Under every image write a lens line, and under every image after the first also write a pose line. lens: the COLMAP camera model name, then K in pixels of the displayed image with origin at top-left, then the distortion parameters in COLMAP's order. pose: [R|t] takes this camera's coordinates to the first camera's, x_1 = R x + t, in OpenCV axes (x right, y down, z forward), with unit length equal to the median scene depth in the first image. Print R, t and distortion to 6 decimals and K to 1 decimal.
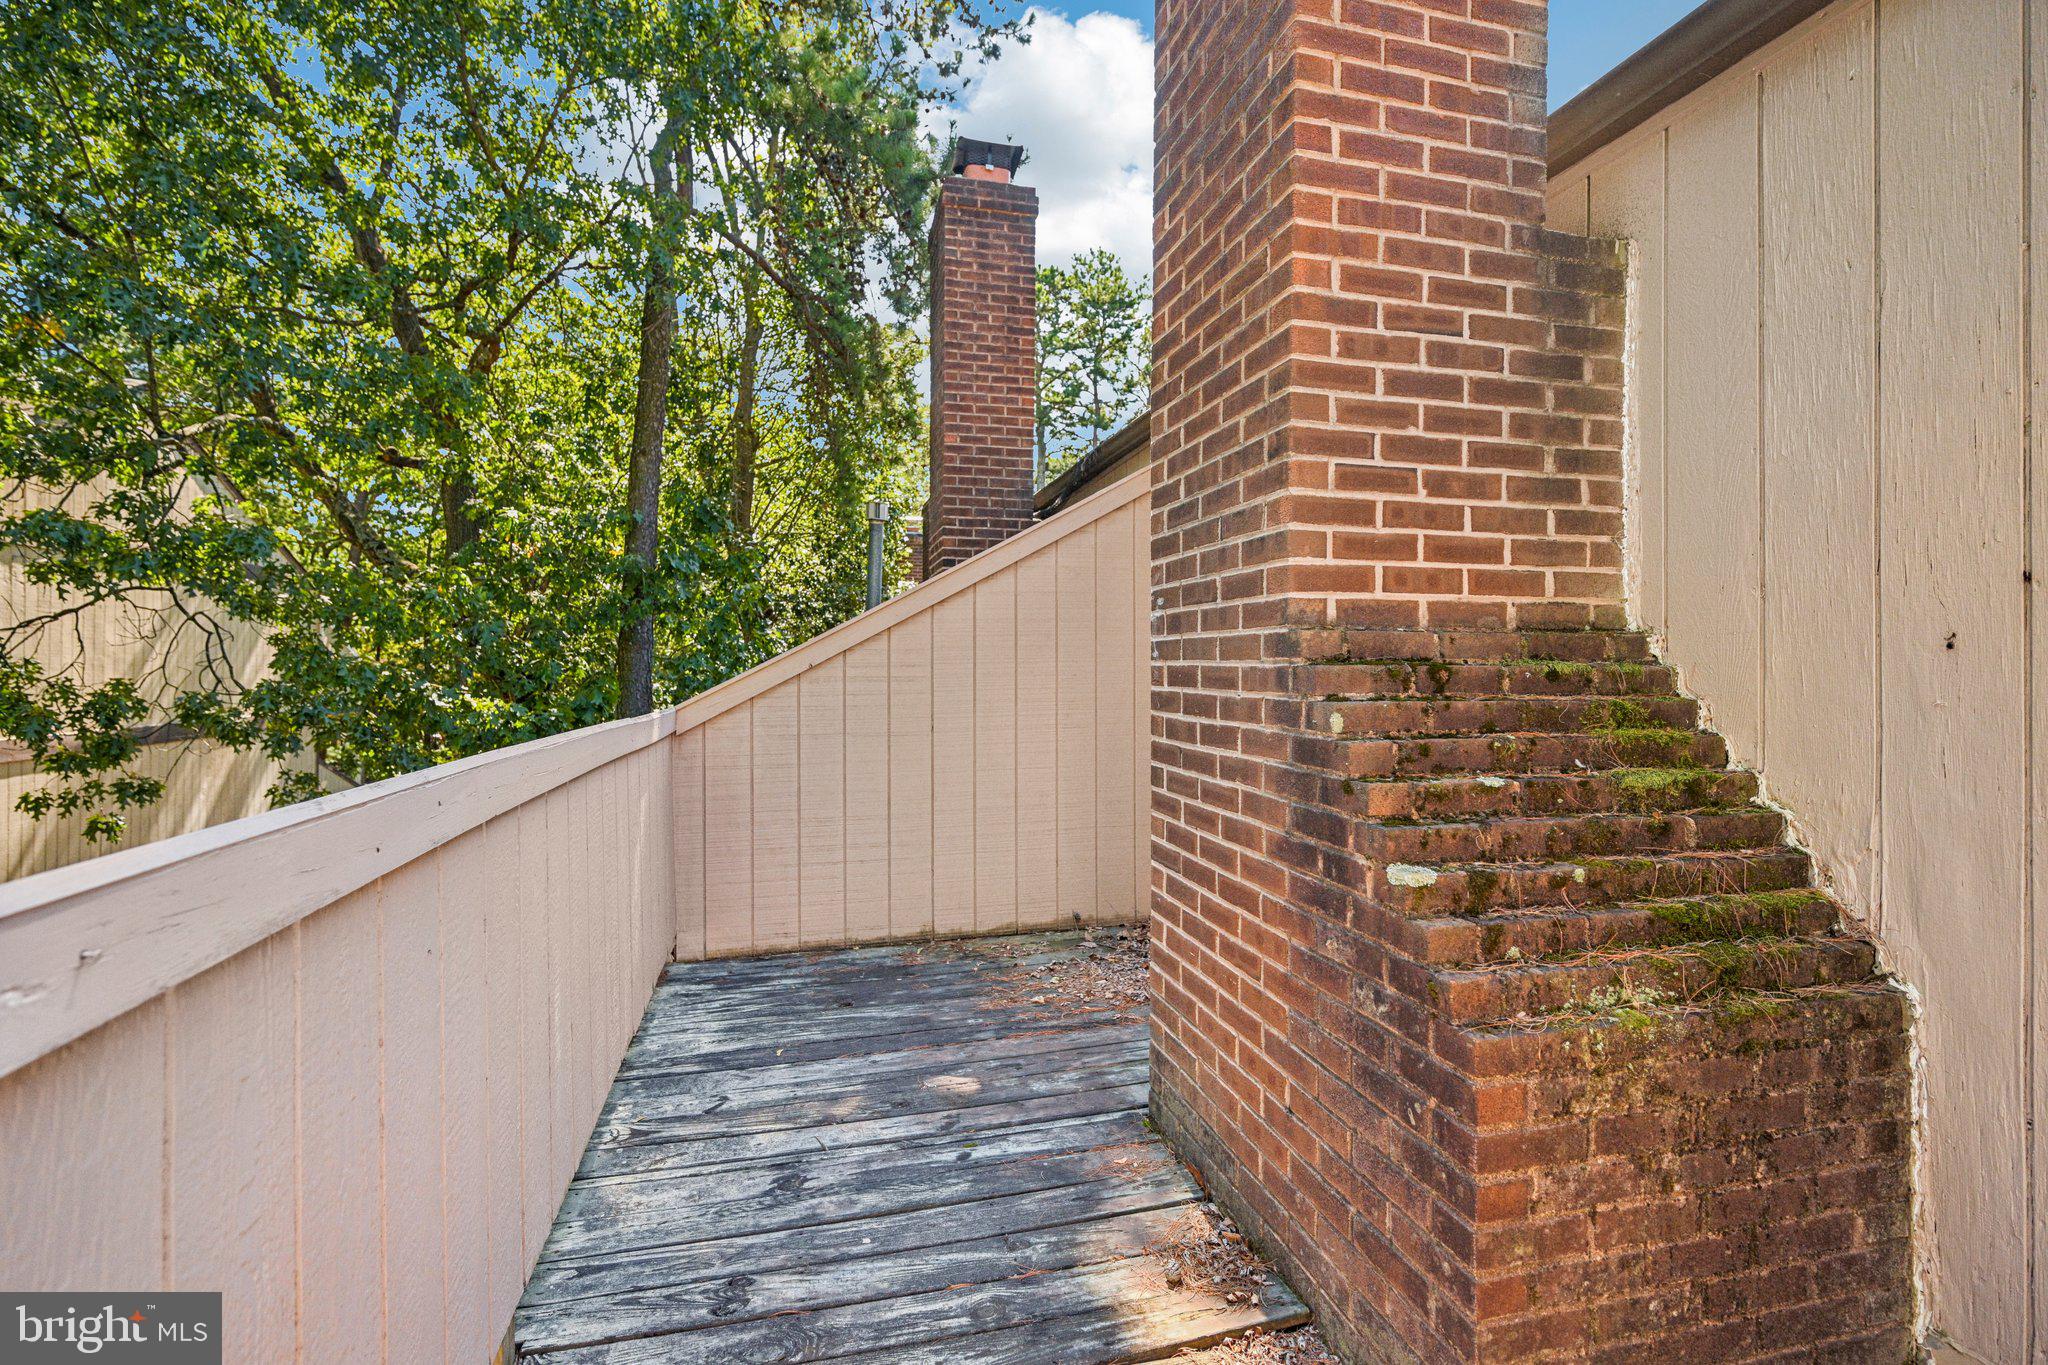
lens RADIAL K [[923.7, 0, 1027.1], [0, 923.7, 674.3], [0, 0, 1]] dist [0.003319, 0.000357]
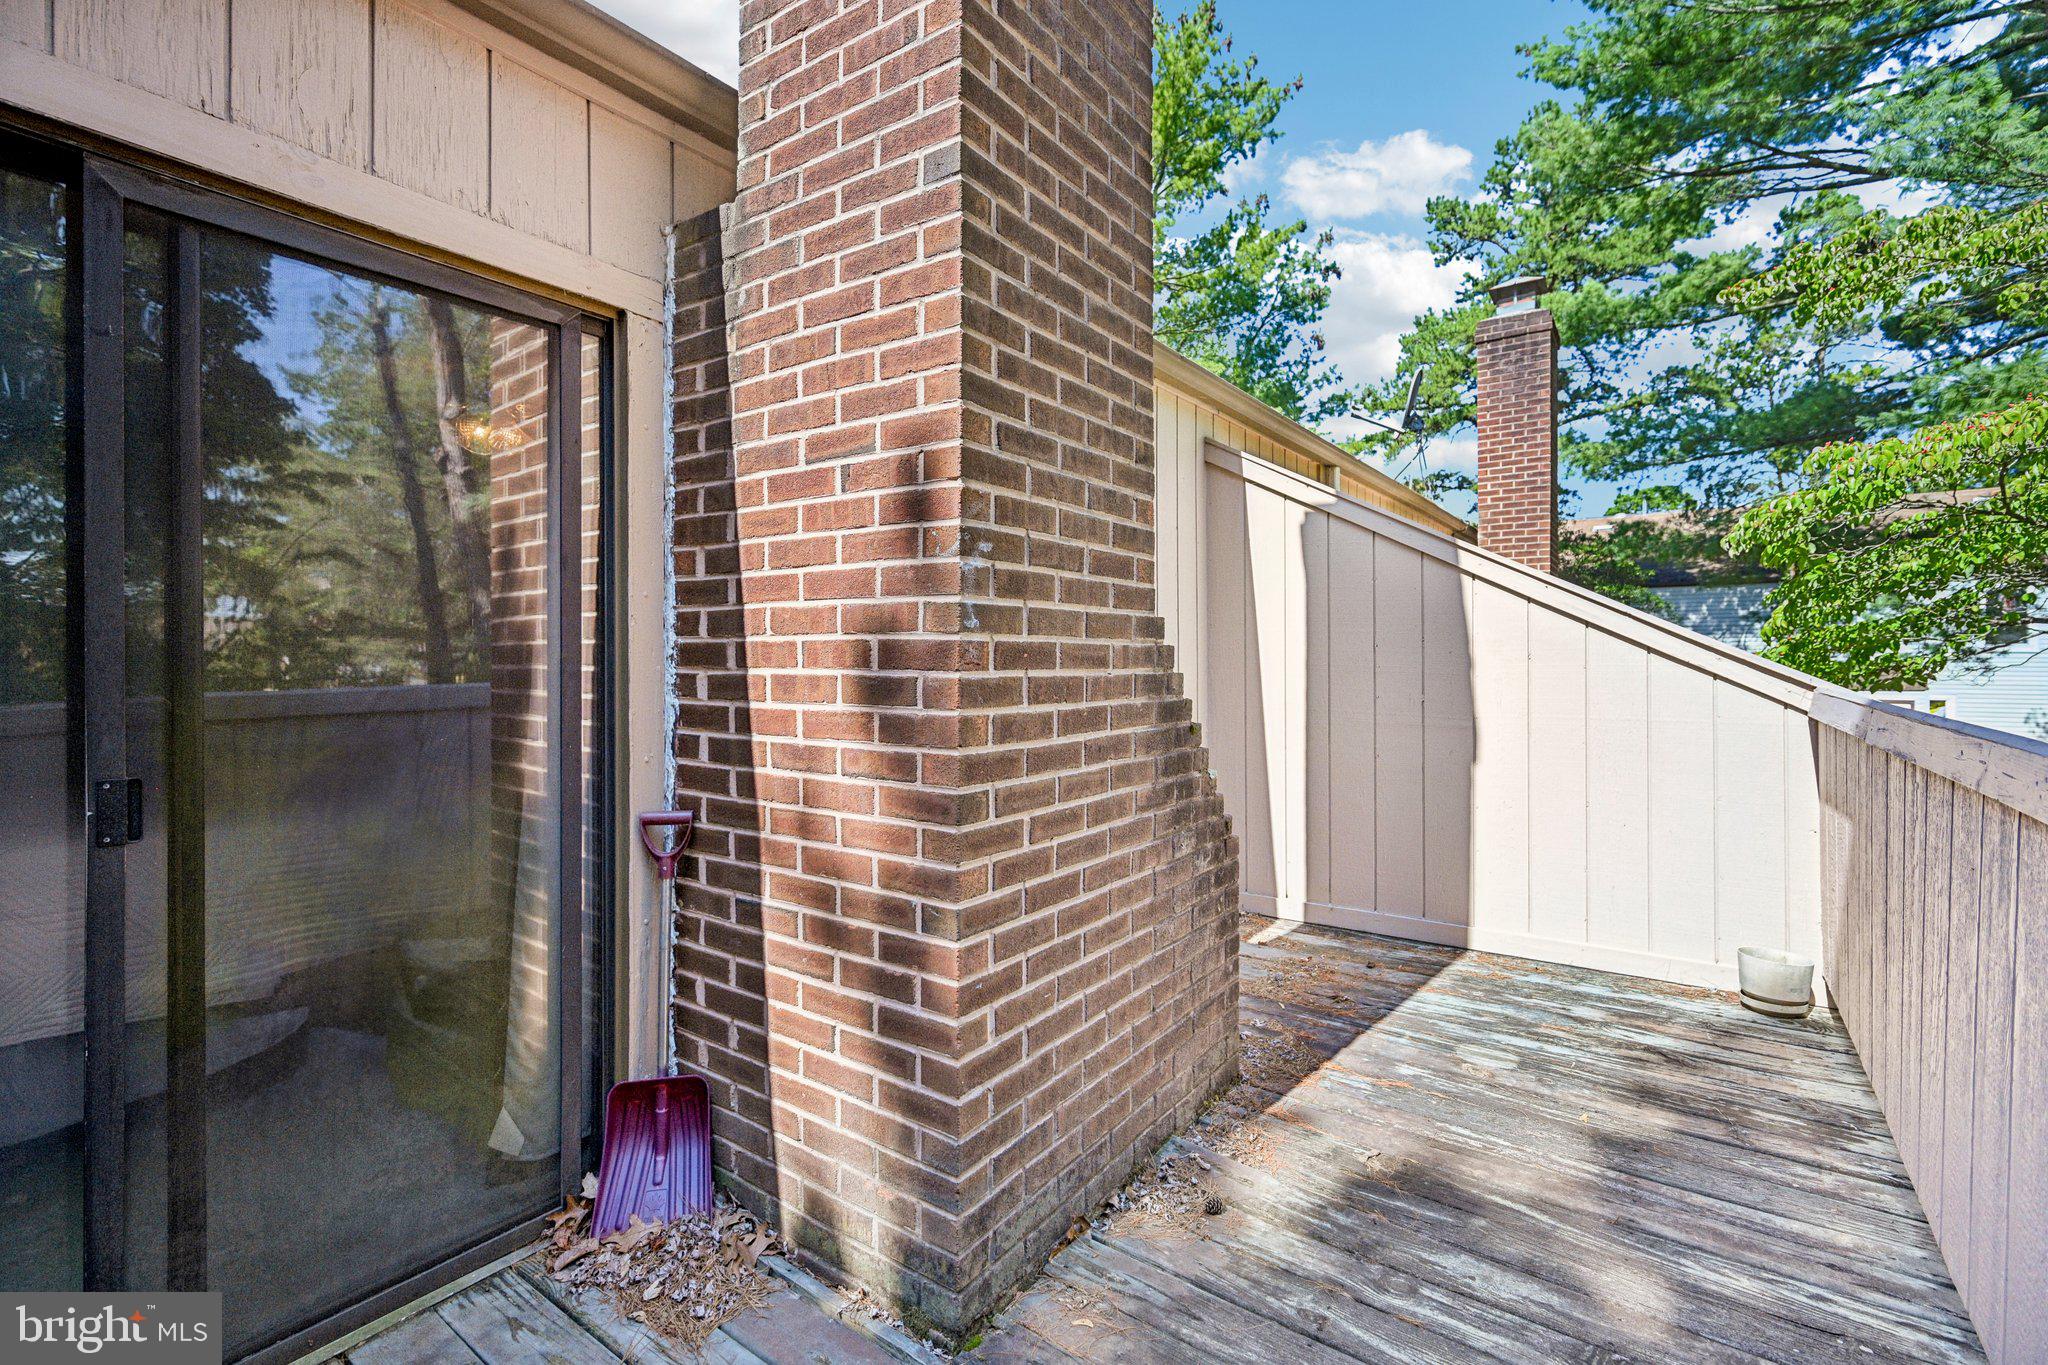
lens RADIAL K [[923.7, 0, 1027.1], [0, 923.7, 674.3], [0, 0, 1]] dist [0.003319, 0.000357]
pose [[-0.651192, -0.012112, 0.758816, -0.485970], [0.009301, 0.999670, 0.023938, -0.001346], [-0.758856, 0.022646, -0.650865, 1.767589]]
